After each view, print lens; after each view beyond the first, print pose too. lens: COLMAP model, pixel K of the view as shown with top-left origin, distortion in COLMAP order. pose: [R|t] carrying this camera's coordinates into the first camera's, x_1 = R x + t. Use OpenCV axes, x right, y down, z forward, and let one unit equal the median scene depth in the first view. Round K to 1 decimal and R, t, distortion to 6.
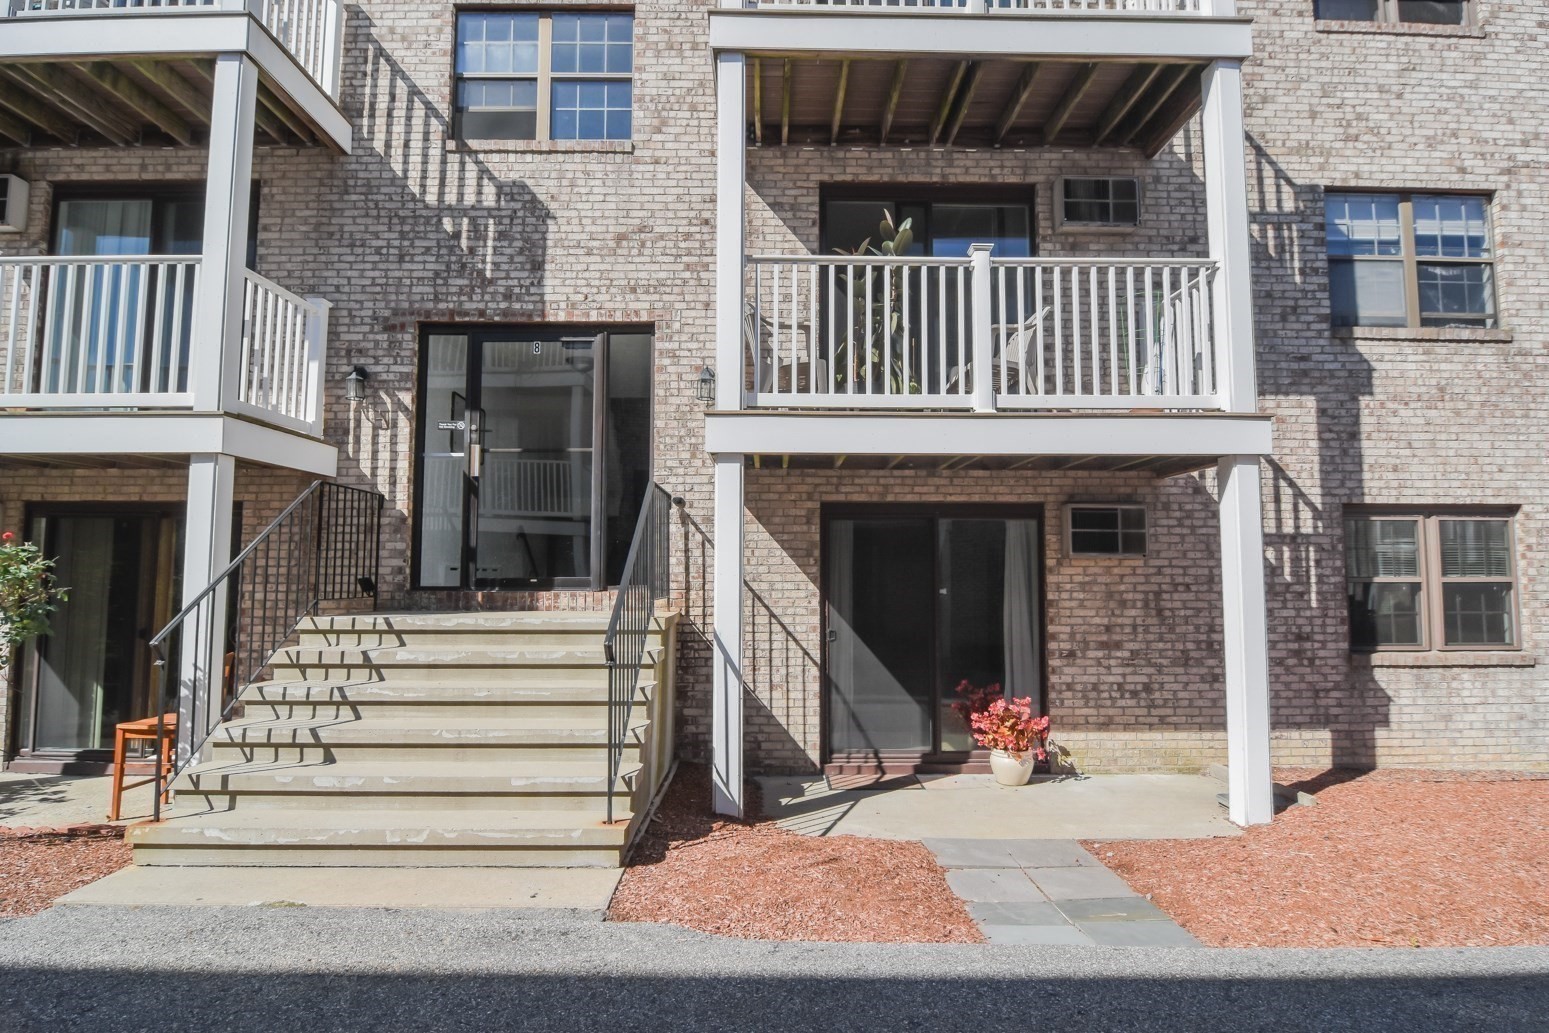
lens RADIAL K [[828.3, 0, 778.4], [0, 828.3, 513.0], [0, 0, 1]] dist [-0.006527, -0.011362]
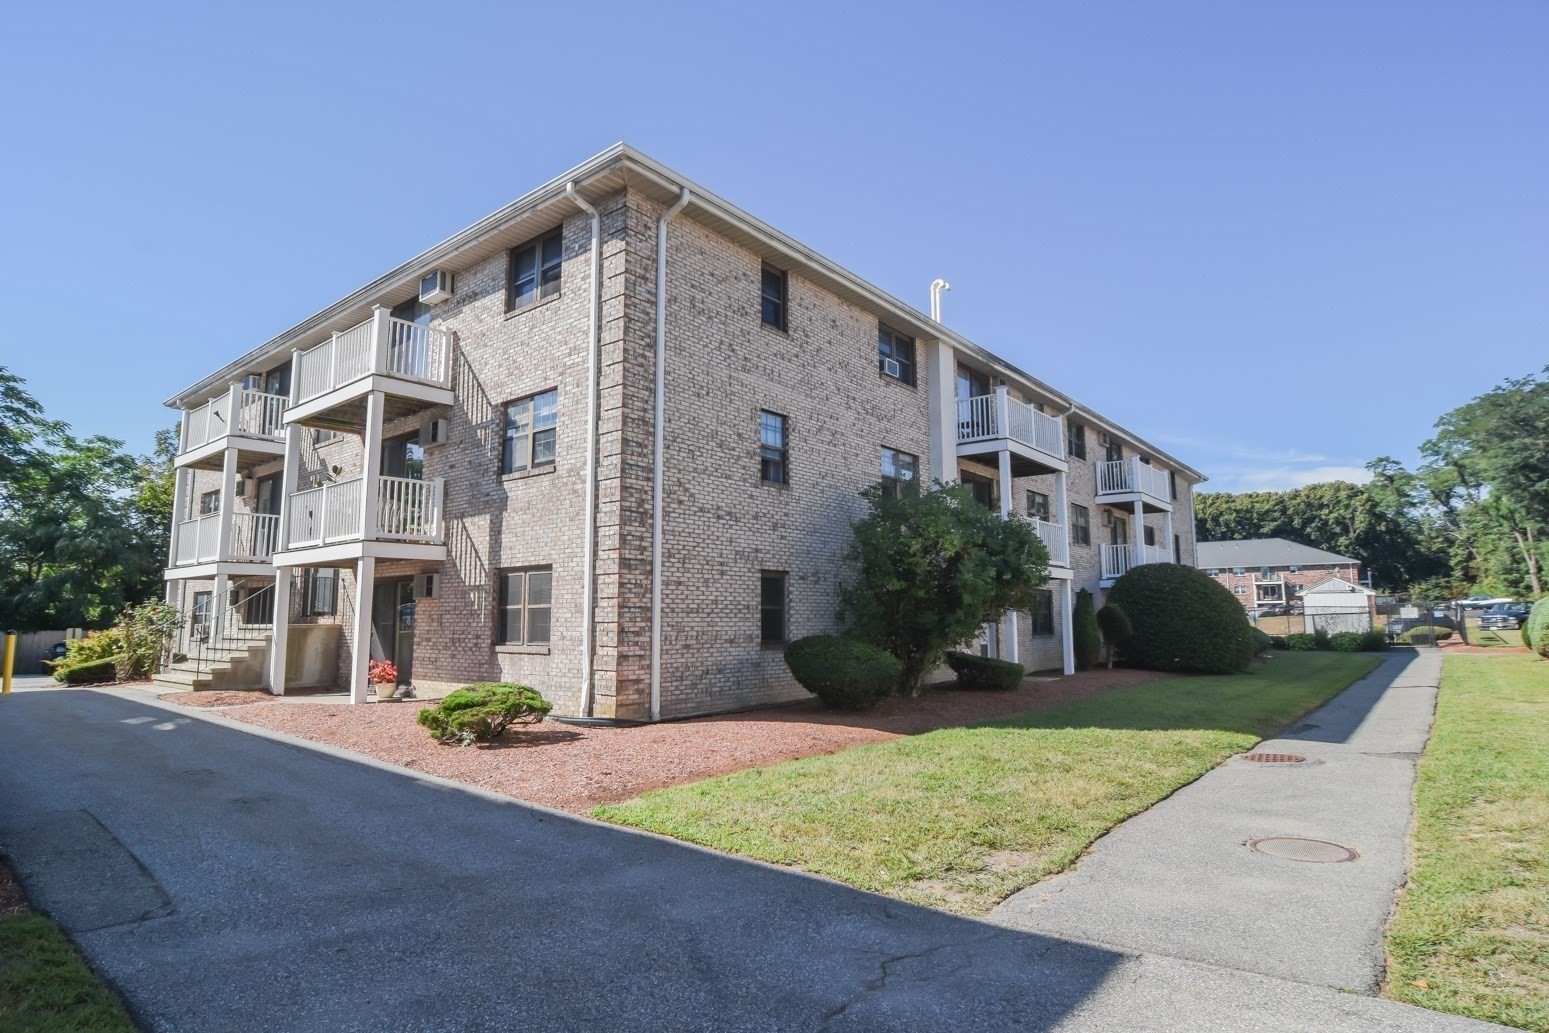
lens RADIAL K [[828.3, 0, 778.4], [0, 828.3, 513.0], [0, 0, 1]] dist [-0.006527, -0.011362]
pose [[0.760199, -0.090579, -0.643345, 2.440579], [0.056003, 0.995684, -0.074011, 0.040276], [0.647272, 0.020234, 0.761990, -0.054803]]
